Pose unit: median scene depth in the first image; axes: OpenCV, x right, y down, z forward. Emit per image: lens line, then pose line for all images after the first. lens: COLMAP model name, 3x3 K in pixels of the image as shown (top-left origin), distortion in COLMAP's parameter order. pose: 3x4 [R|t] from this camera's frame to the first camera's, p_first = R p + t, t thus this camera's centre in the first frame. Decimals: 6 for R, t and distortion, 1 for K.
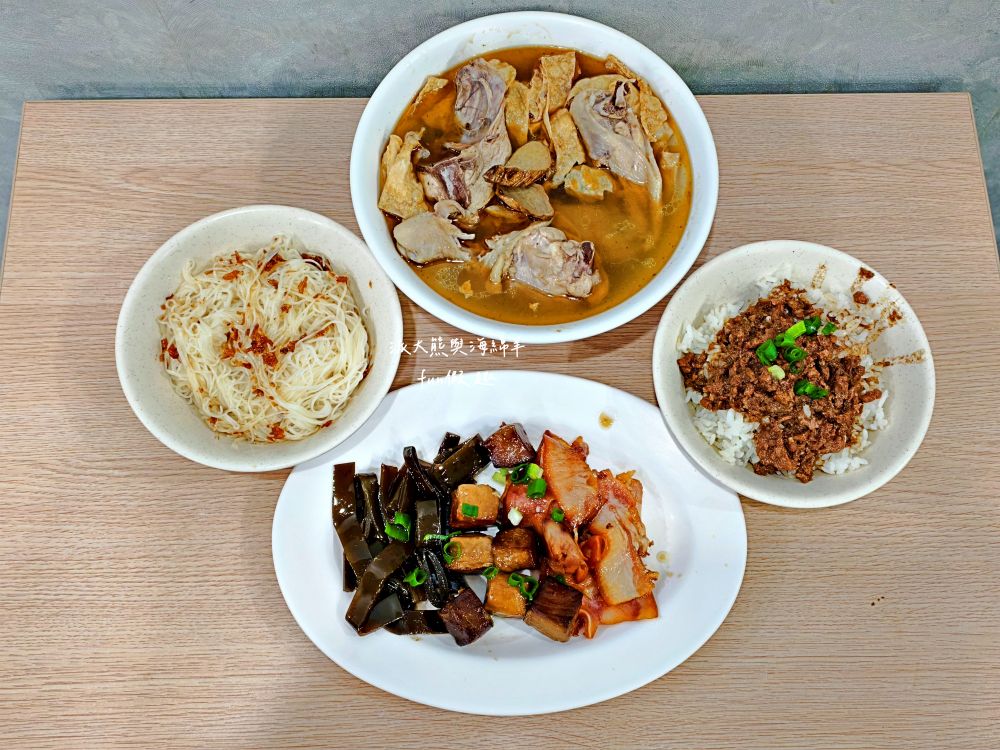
lens RADIAL K [[1036.3, 0, 509.7], [0, 1036.3, 375.6], [0, 0, 1]] dist [-0.013099, 0.000000]
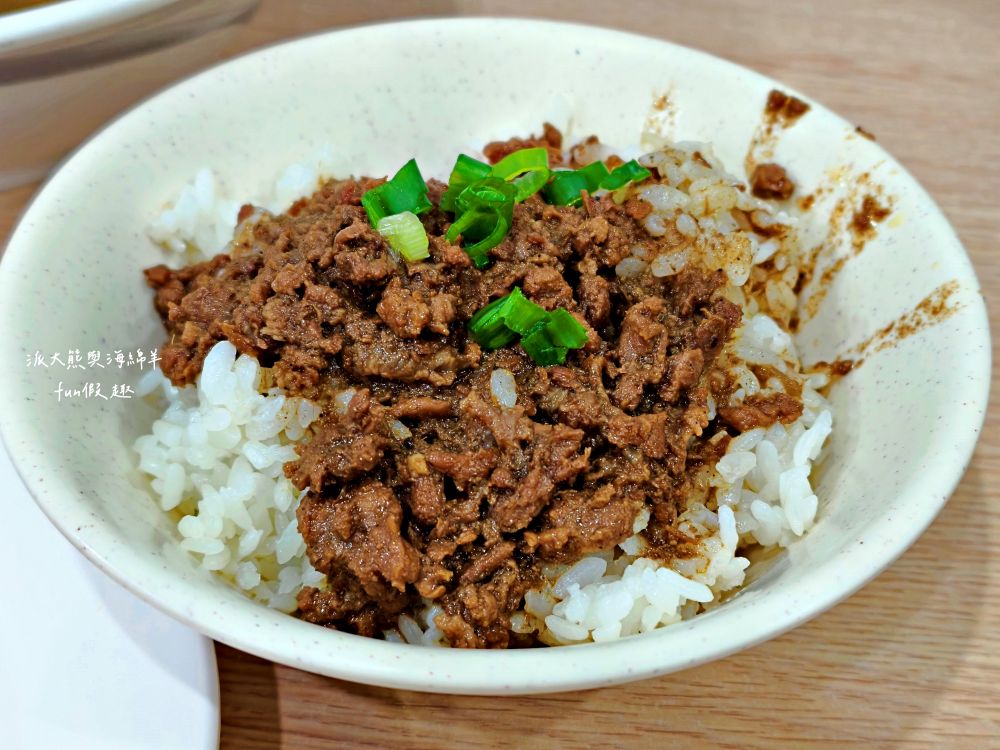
lens RADIAL K [[1558.6, 0, 497.0], [0, 1558.6, 377.7], [0, 0, 1]] dist [-0.056991, 0.000000]
pose [[0.987439, 0.113887, -0.109518, 0.318417], [-0.153434, 0.856621, -0.492604, 0.224034], [0.037714, 0.503220, 0.863335, 0.623245]]
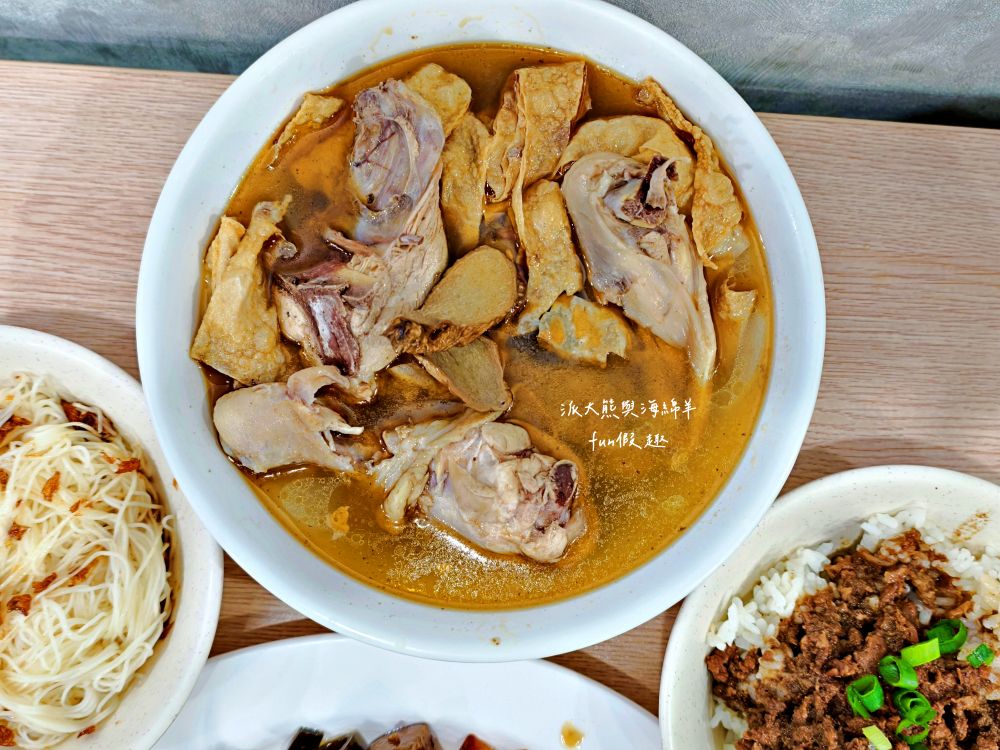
lens RADIAL K [[1148.6, 0, 497.8], [0, 1148.6, 373.8], [0, 0, 1]] dist [-0.030392, 0.000000]
pose [[0.996344, 0.085412, -0.001826, 0.035504], [-0.083174, 0.974669, 0.207609, -0.292027], [0.019512, -0.206699, 0.978210, 0.412010]]
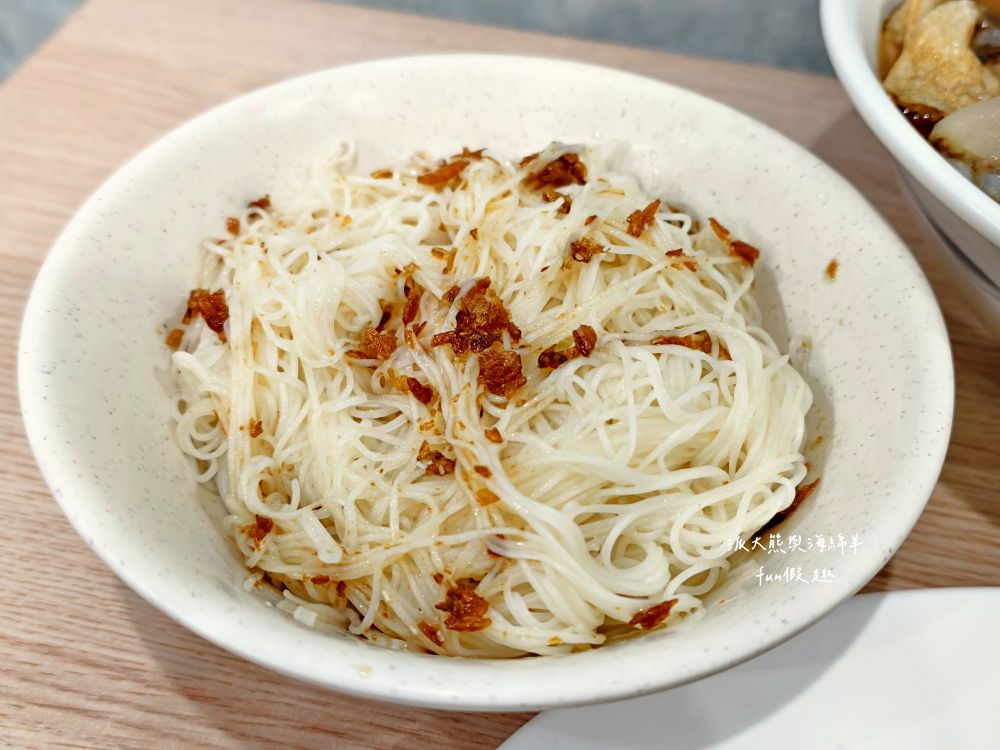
lens RADIAL K [[1148.6, 0, 501.7], [0, 1148.6, 372.2], [0, 0, 1]] dist [-0.030392, 0.000000]
pose [[0.968525, 0.183003, -0.168726, -0.170564], [-0.239953, 0.866675, -0.437375, 0.128531], [0.066190, 0.464095, 0.883309, 0.686110]]
